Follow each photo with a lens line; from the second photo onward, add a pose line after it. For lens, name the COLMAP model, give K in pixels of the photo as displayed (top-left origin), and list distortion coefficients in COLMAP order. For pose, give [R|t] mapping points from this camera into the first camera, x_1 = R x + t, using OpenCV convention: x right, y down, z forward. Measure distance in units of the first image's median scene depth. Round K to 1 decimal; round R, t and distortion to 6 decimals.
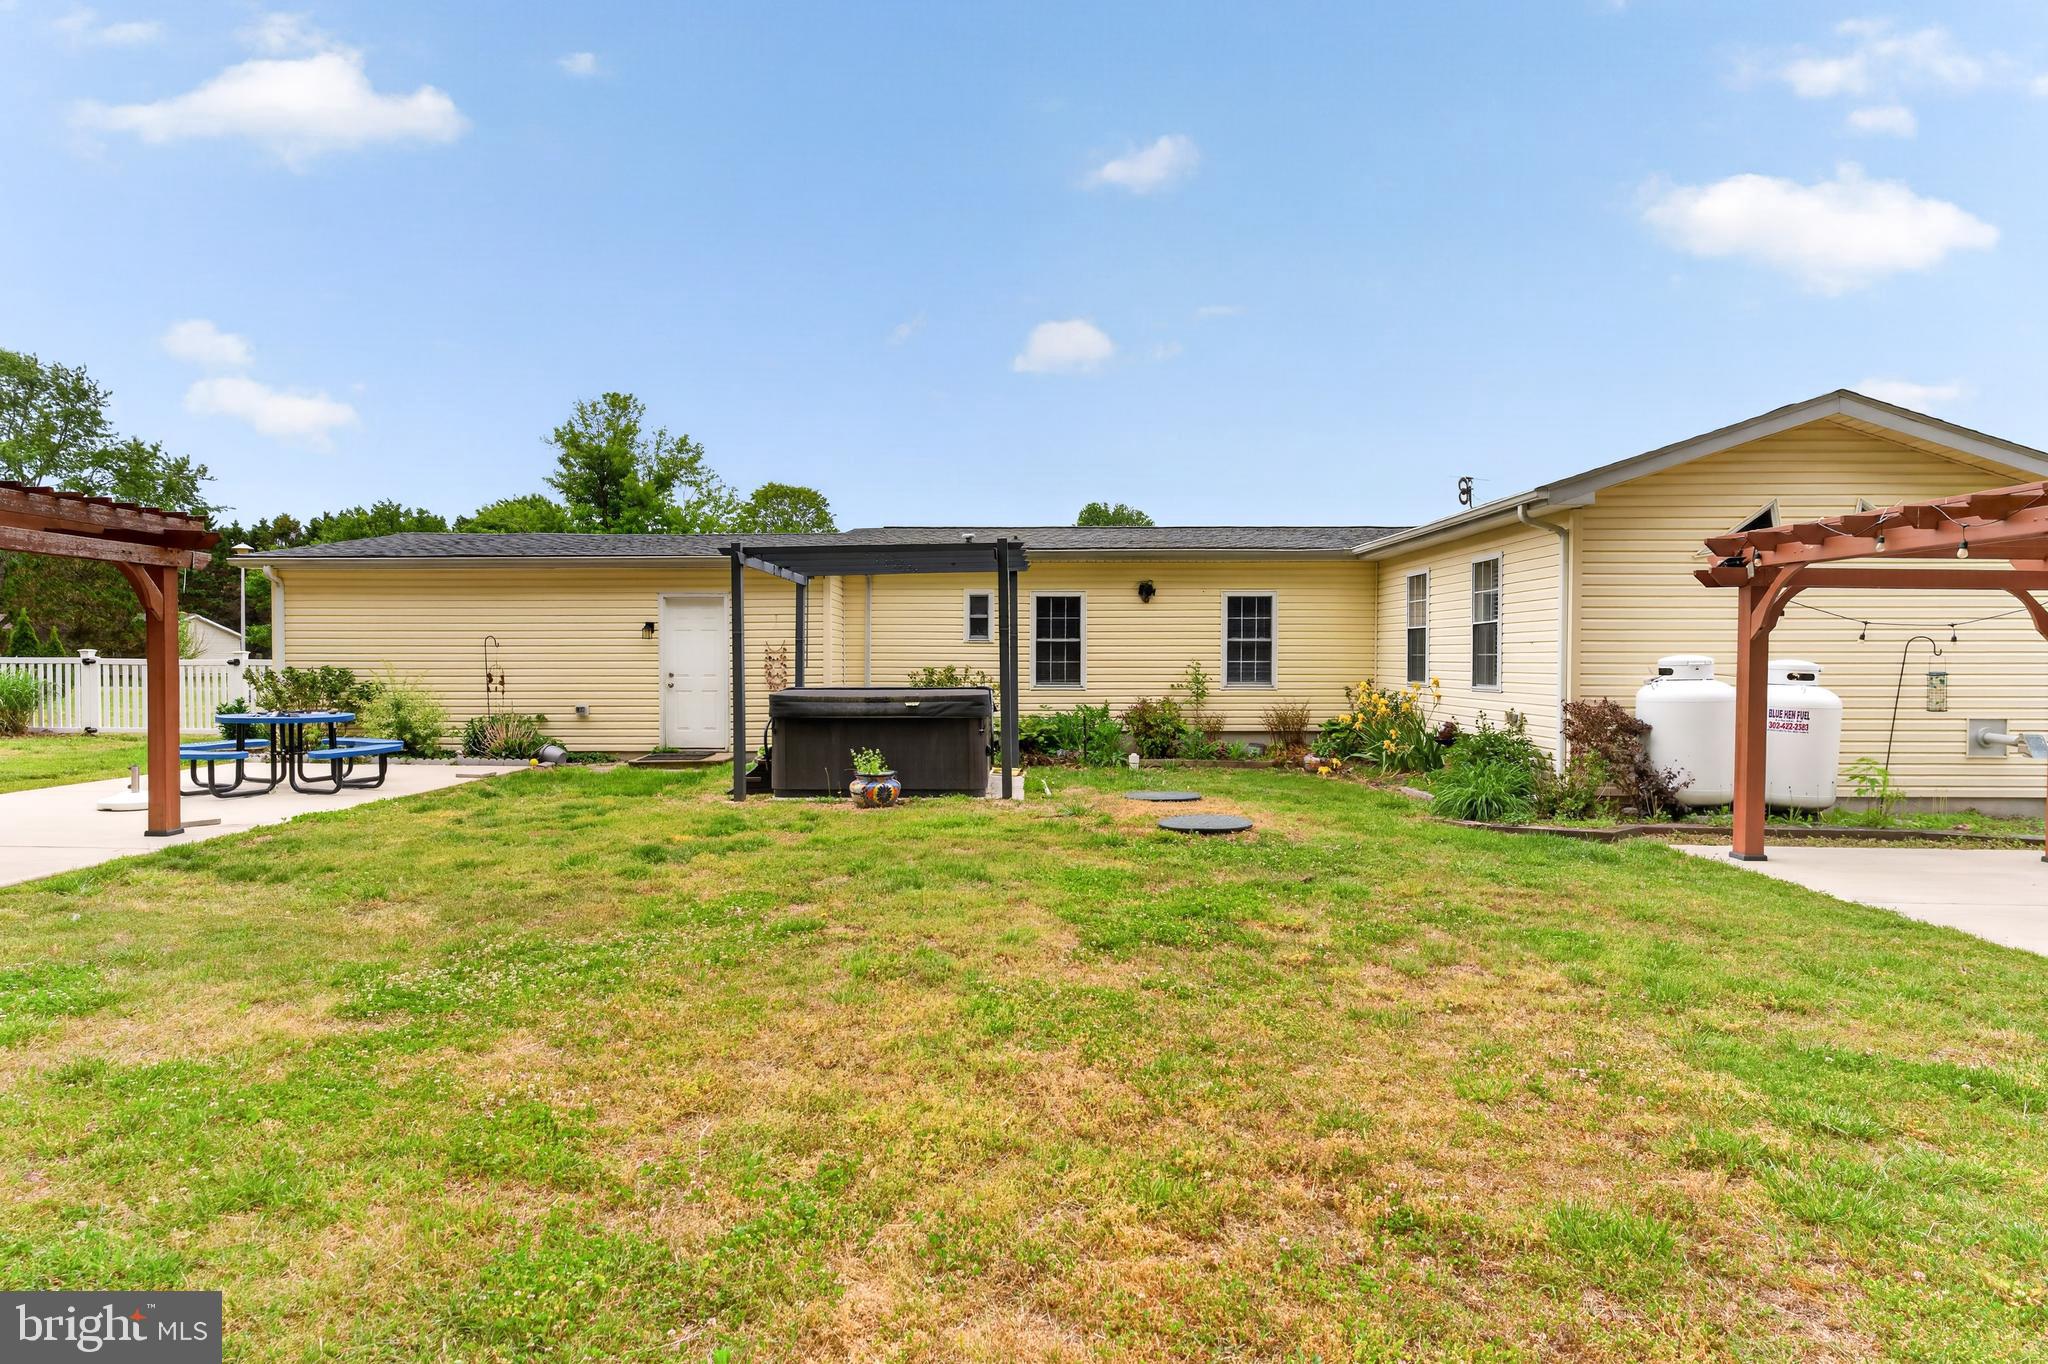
lens RADIAL K [[1101.0, 0, 1026.4], [0, 1101.0, 673.1], [0, 0, 1]] dist [-0.000795, 0.001185]
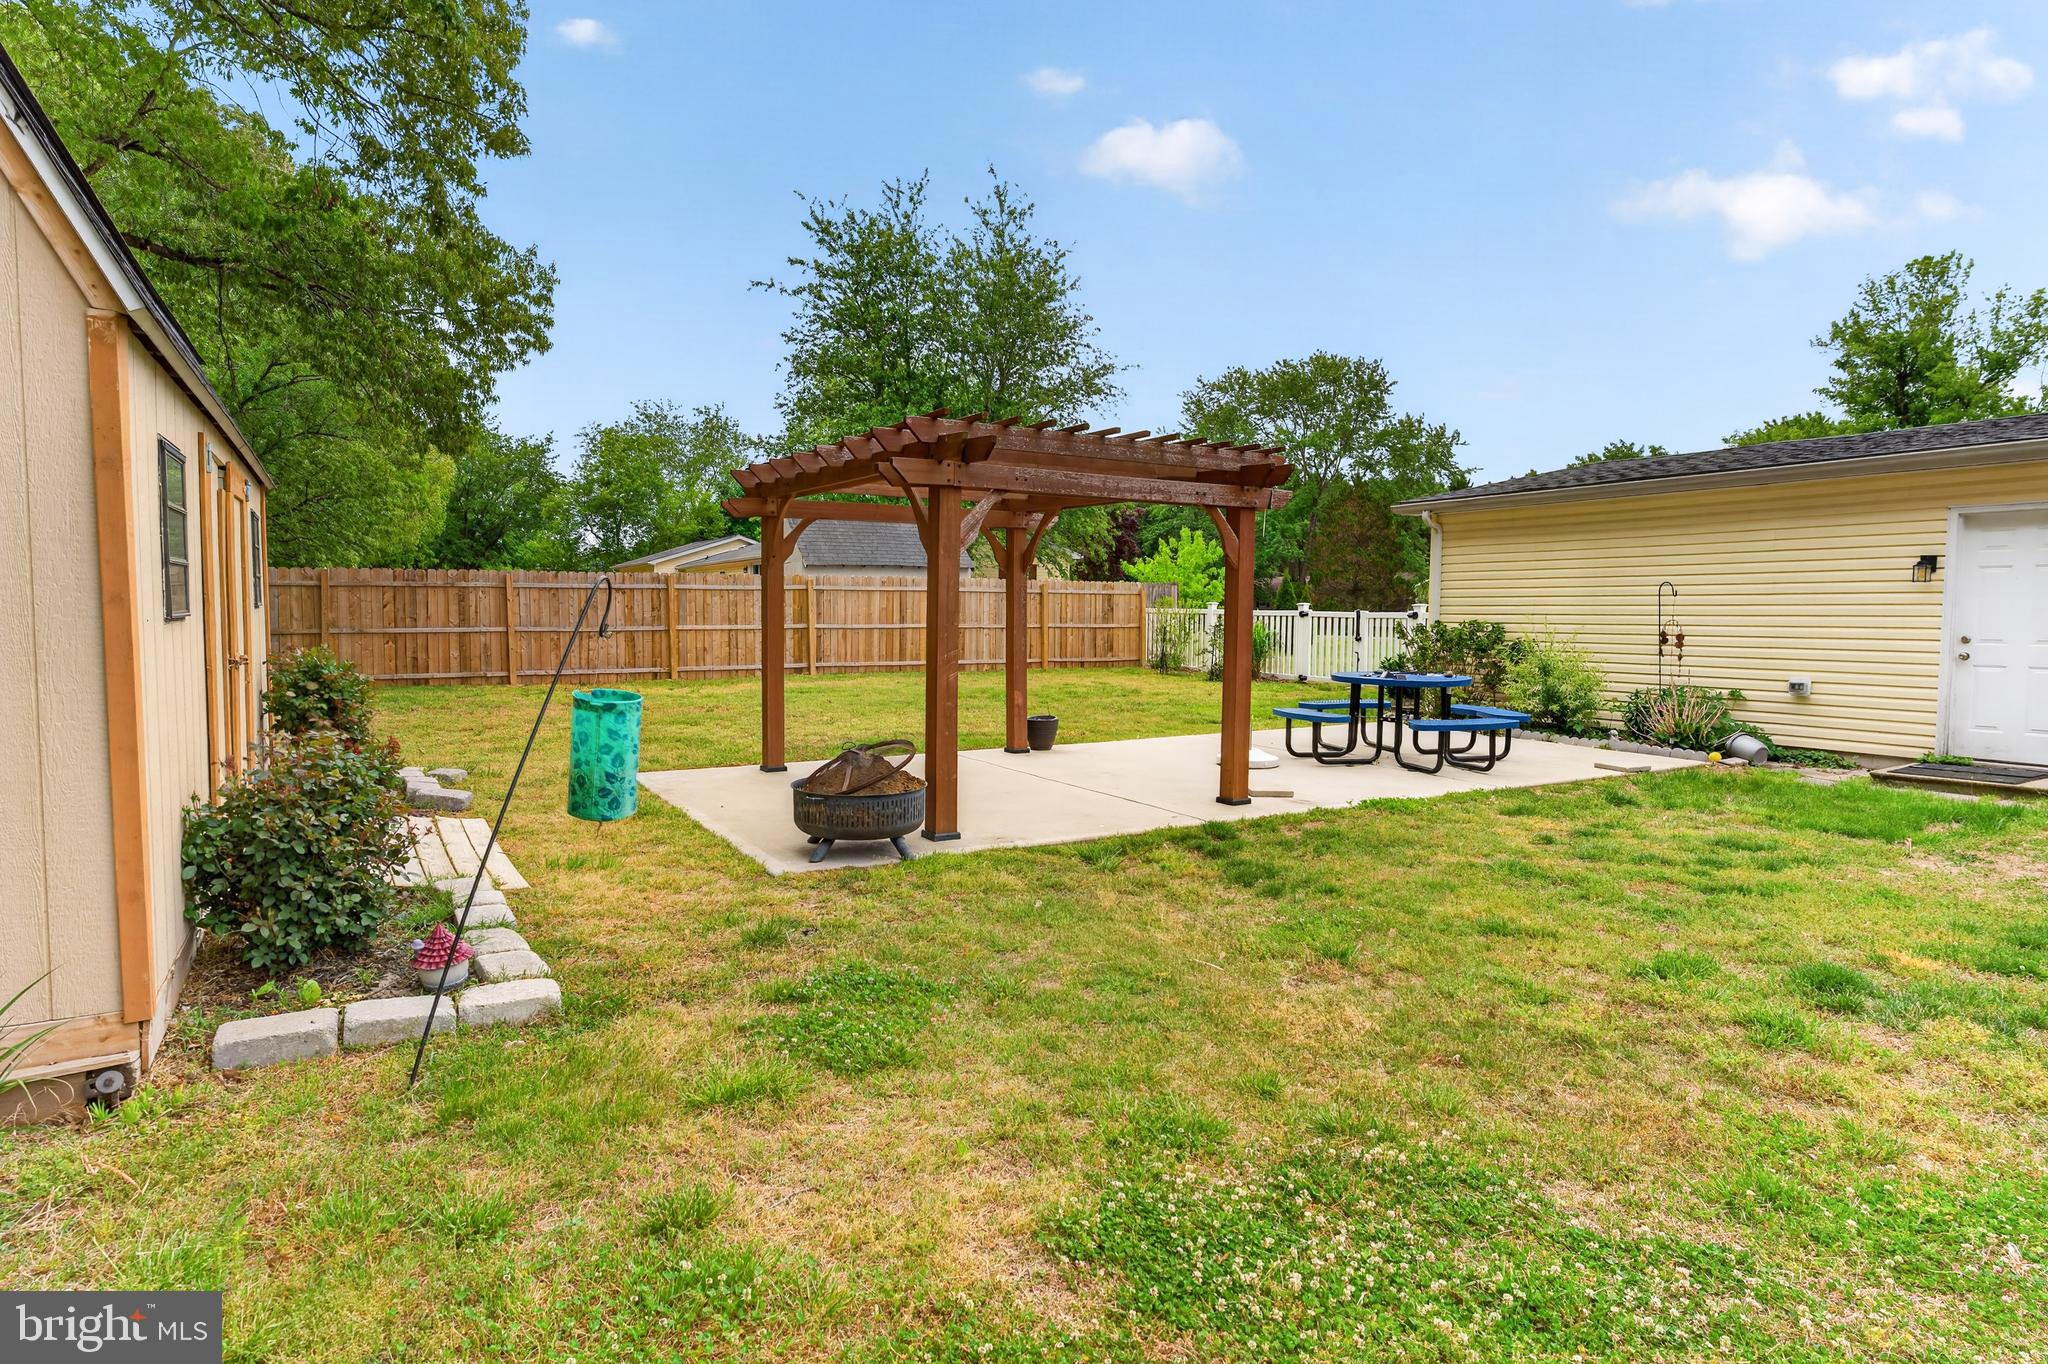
lens RADIAL K [[1101.0, 0, 1026.4], [0, 1101.0, 673.1], [0, 0, 1]] dist [-0.000795, 0.001185]
pose [[0.500224, 0.049989, -0.864452, -0.012767], [-0.015015, 0.998683, 0.049063, -0.000431], [0.865766, -0.011563, 0.500316, 0.058995]]
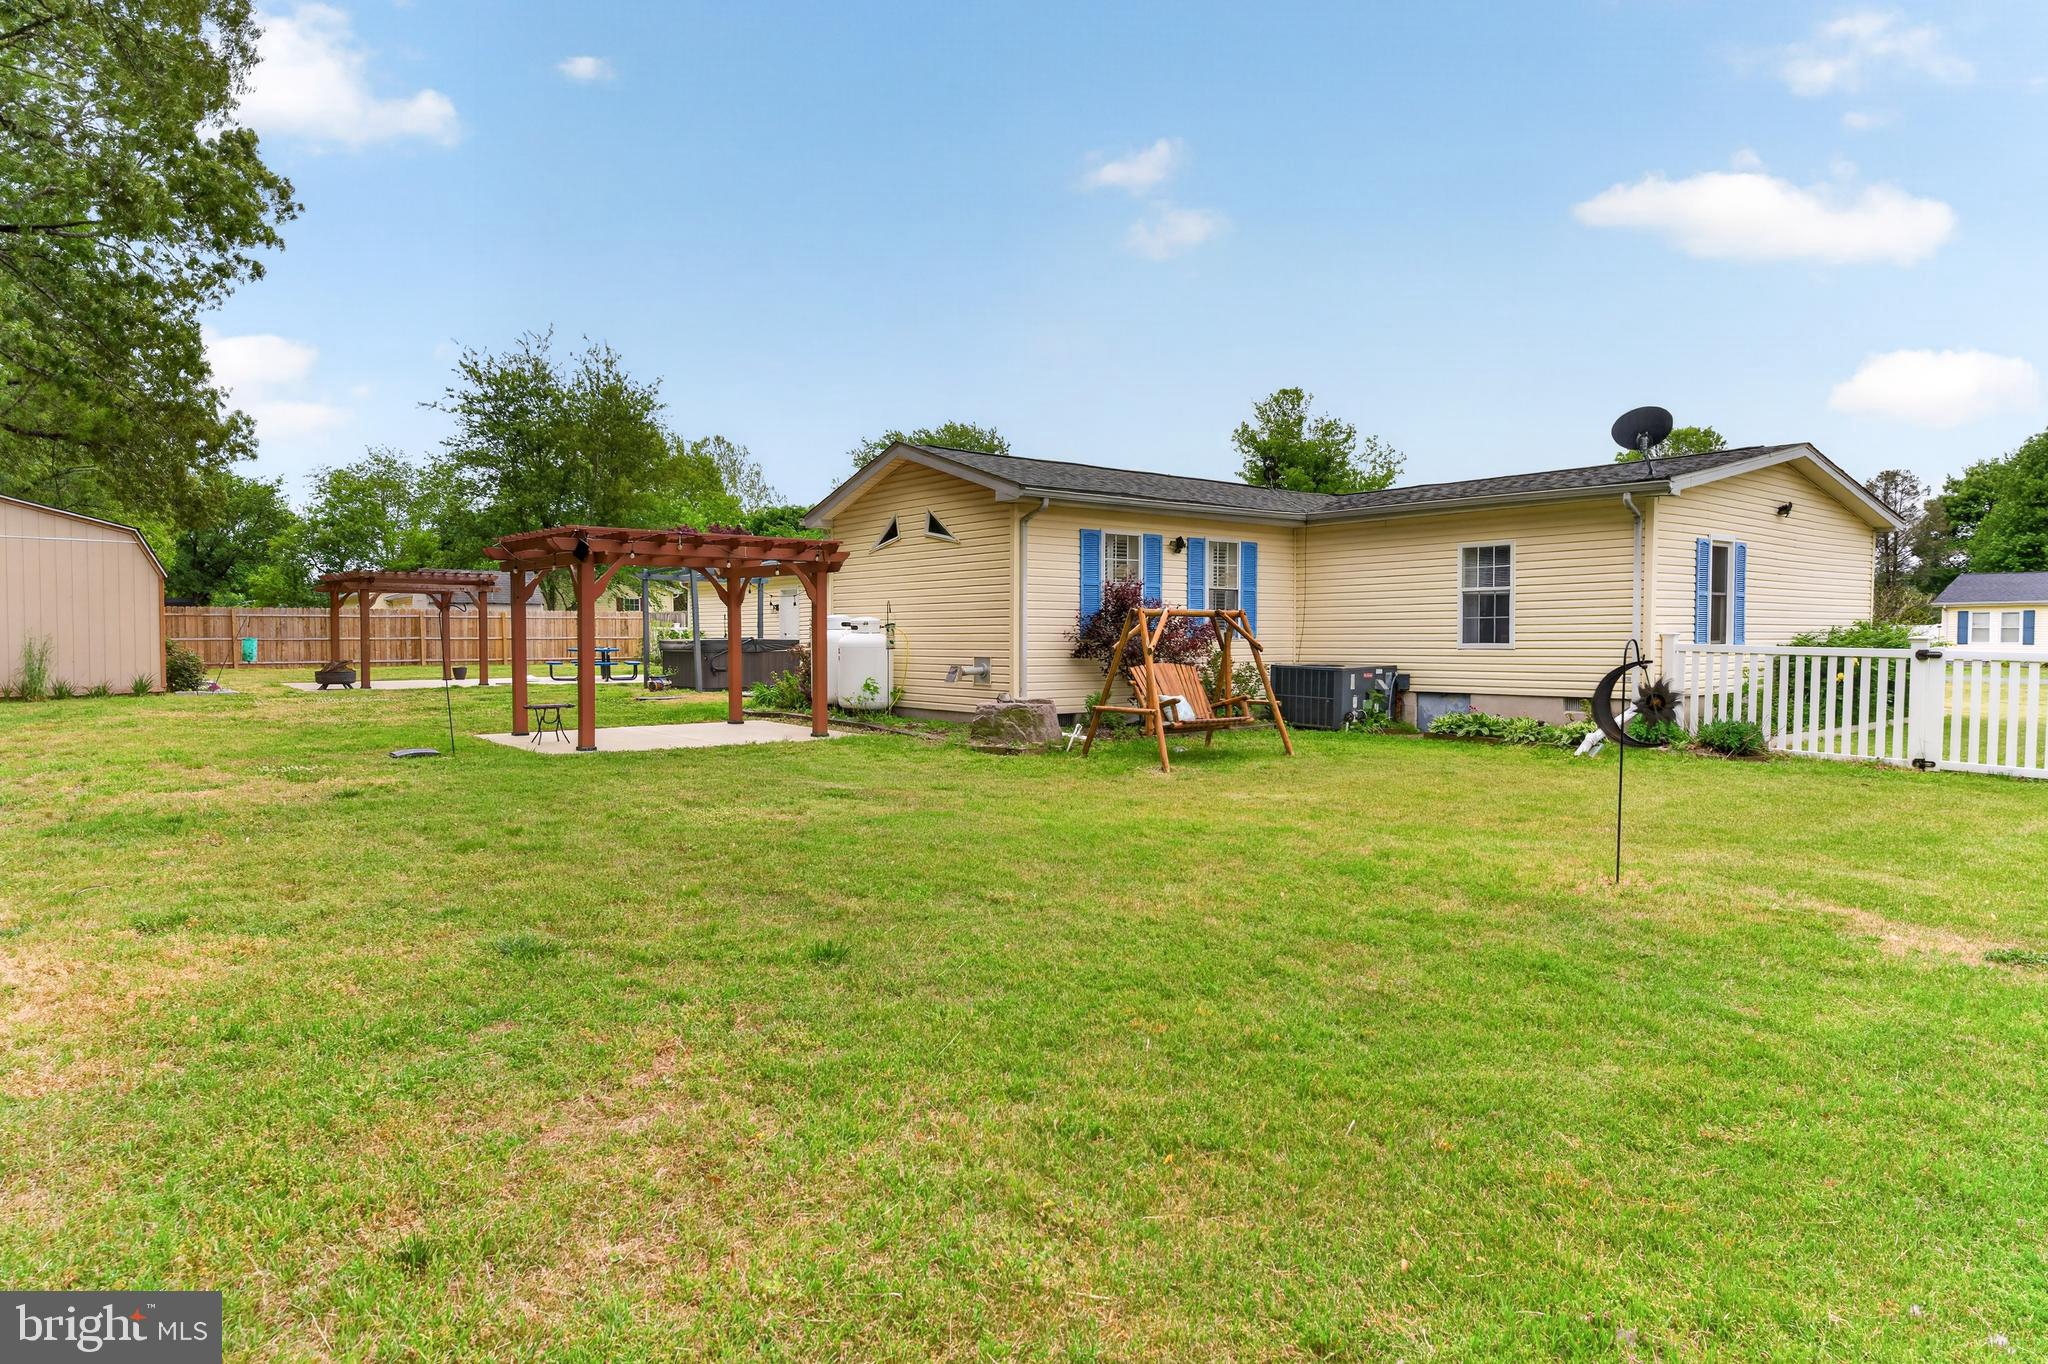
lens RADIAL K [[1172.2, 0, 1024.0], [0, 1172.2, 682.0], [0, 0, 1]] dist [0.001799, 0.000961]
pose [[0.622719, 0.027928, -0.781947, 0.224688], [-0.008801, 0.999550, 0.028691, 0.003428], [0.782396, -0.010984, 0.622684, 0.041217]]
